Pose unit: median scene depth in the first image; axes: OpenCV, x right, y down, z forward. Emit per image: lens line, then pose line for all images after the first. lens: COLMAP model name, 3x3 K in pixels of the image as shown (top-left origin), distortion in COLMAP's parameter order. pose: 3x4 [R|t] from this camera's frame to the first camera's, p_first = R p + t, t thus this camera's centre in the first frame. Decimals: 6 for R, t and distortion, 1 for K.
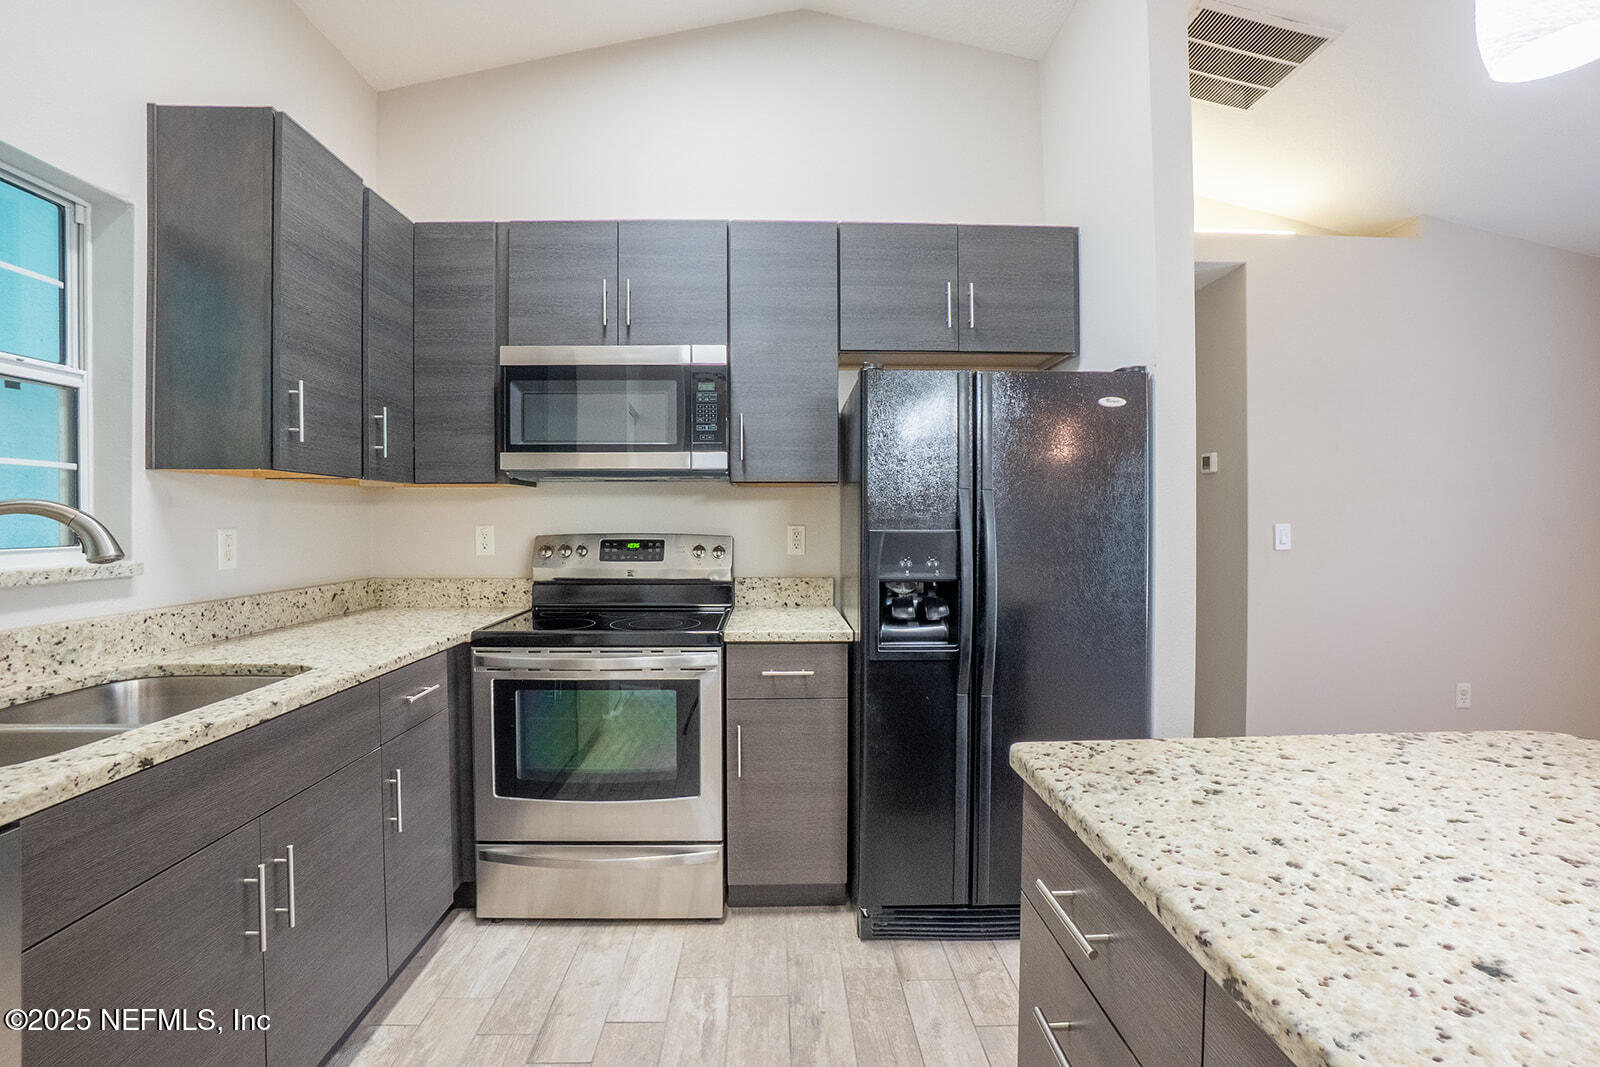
lens RADIAL K [[718.0, 0, 785.8], [0, 718.0, 528.8], [0, 0, 1]] dist [-0.039913, 0.009177]
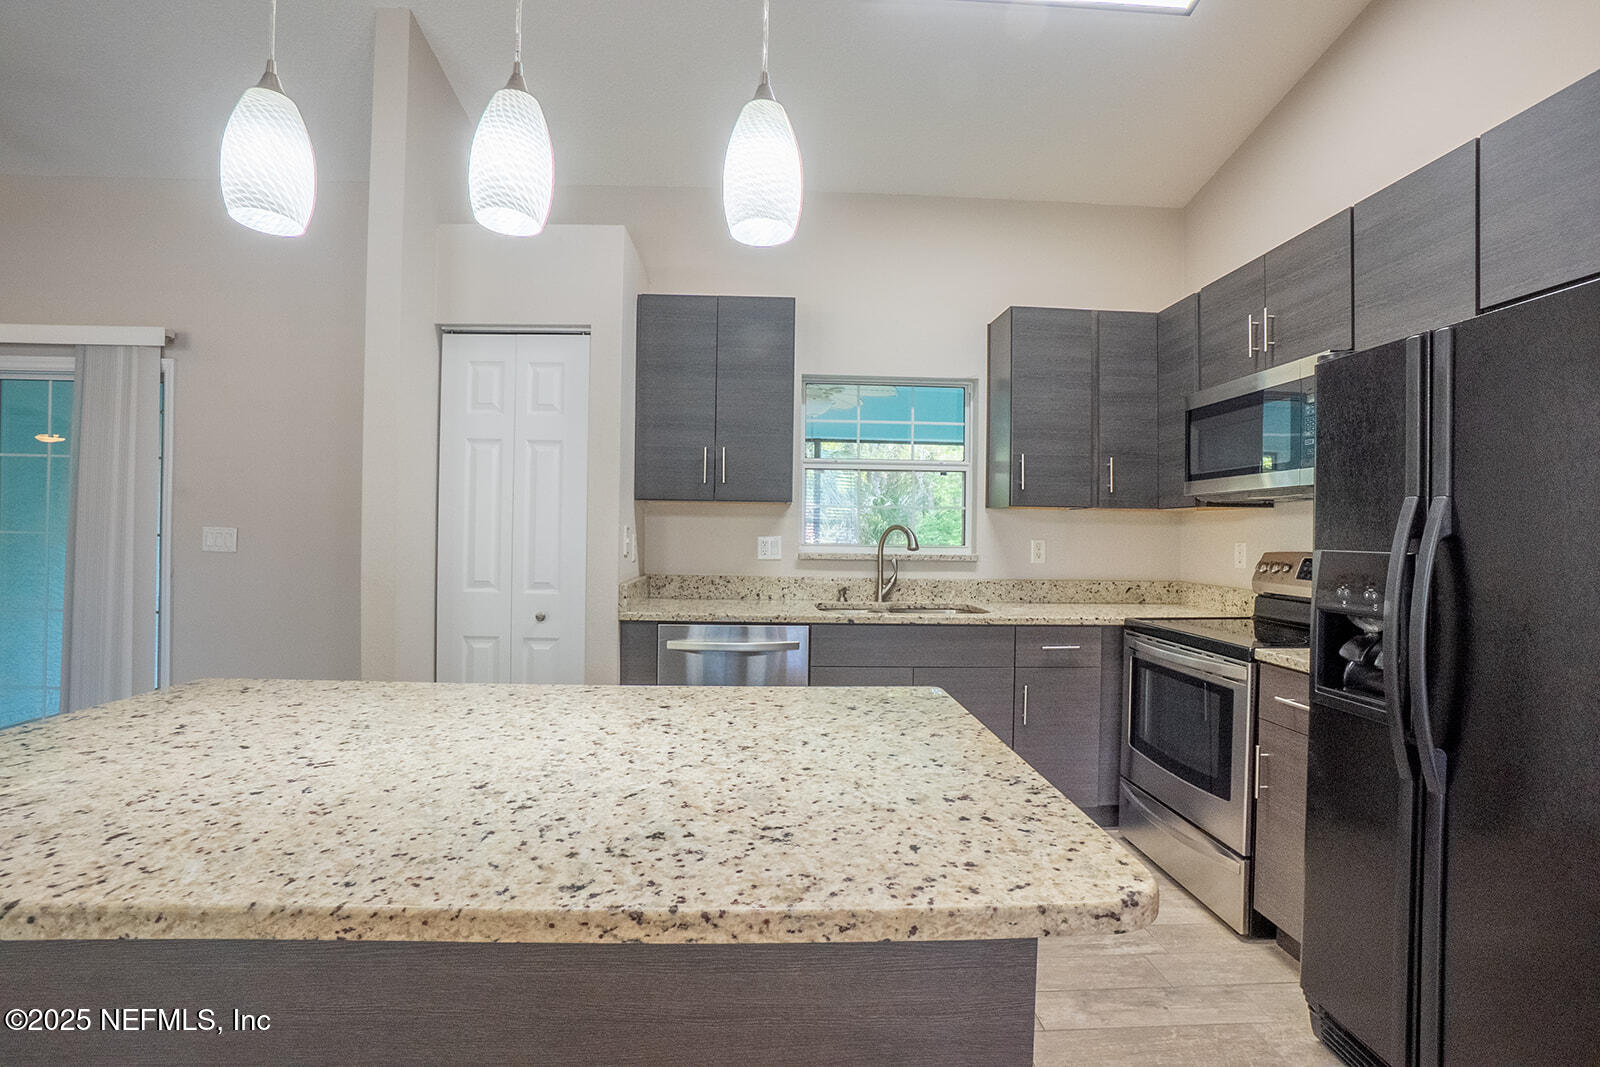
lens RADIAL K [[718.0, 0, 801.4], [0, 718.0, 529.0], [0, 0, 1]] dist [-0.039913, 0.009177]
pose [[0.022510, -0.003252, -0.999741, 0.893017], [-0.025993, 0.999655, -0.003837, -0.004148], [0.999409, 0.026073, 0.022418, 0.347116]]
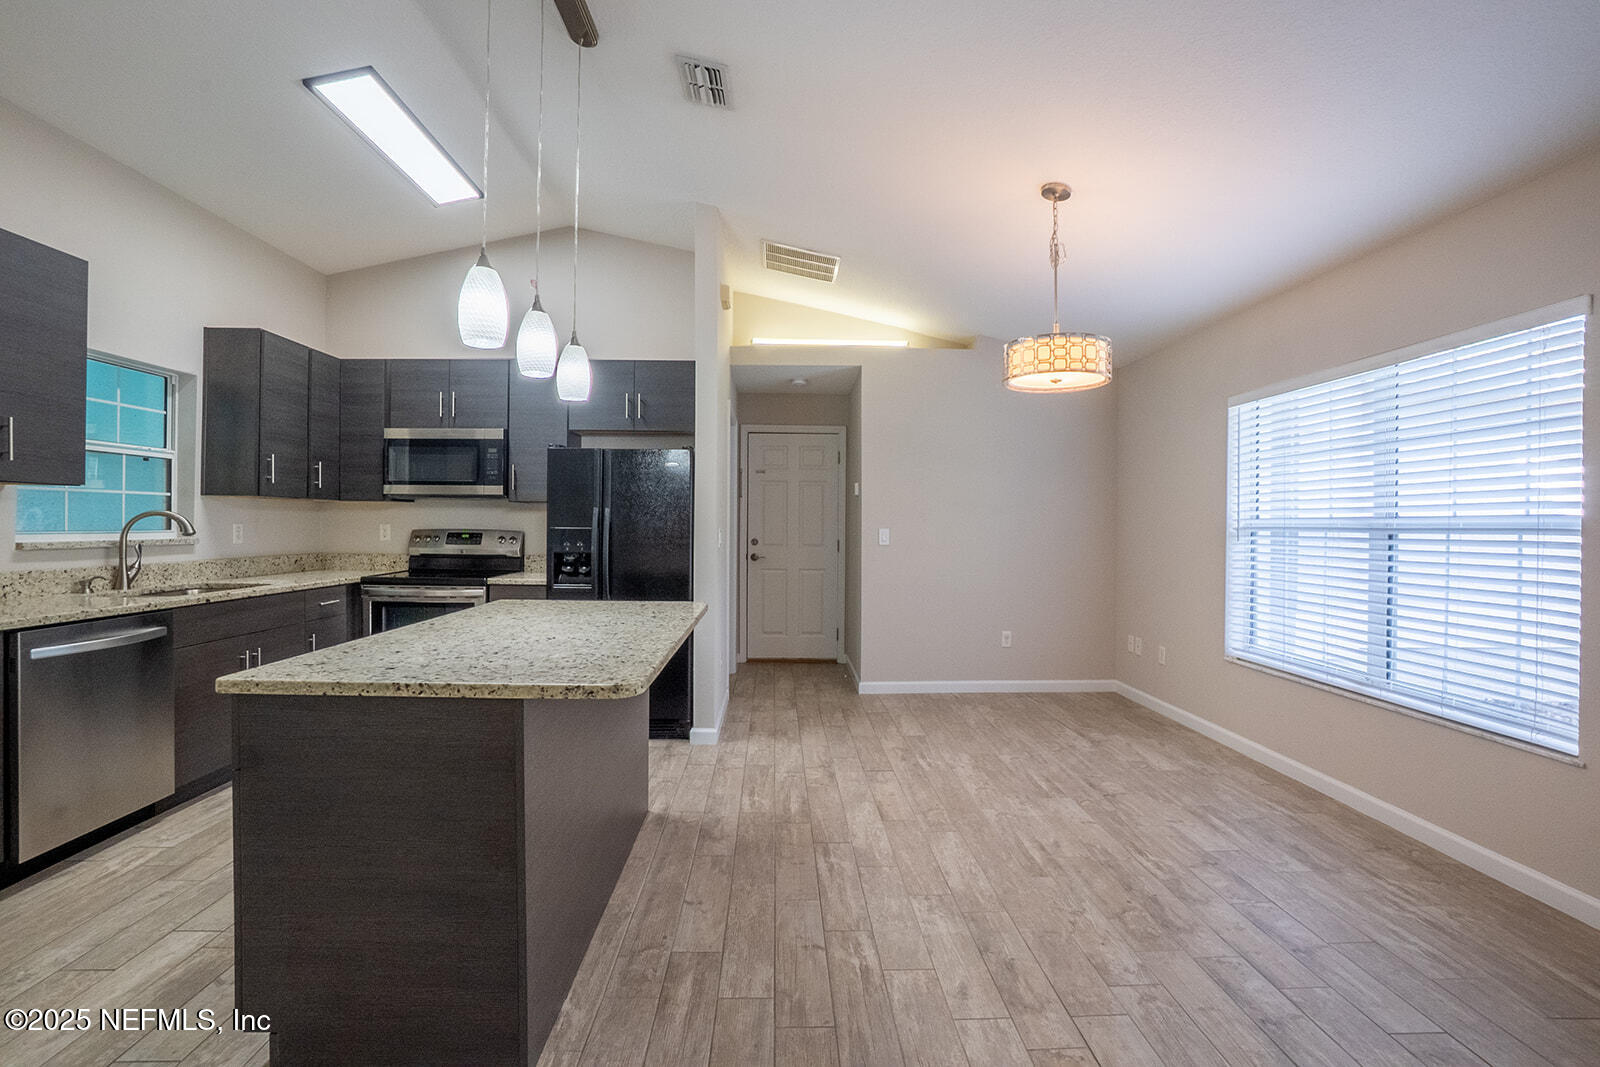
lens RADIAL K [[718.0, 0, 796.6], [0, 718.0, 529.5], [0, 0, 1]] dist [-0.039913, 0.009177]
pose [[0.999911, 0.011850, -0.006071, 0.768421], [-0.011876, 0.999921, -0.004217, 0.006553], [0.006021, 0.004289, 0.999973, -0.943587]]
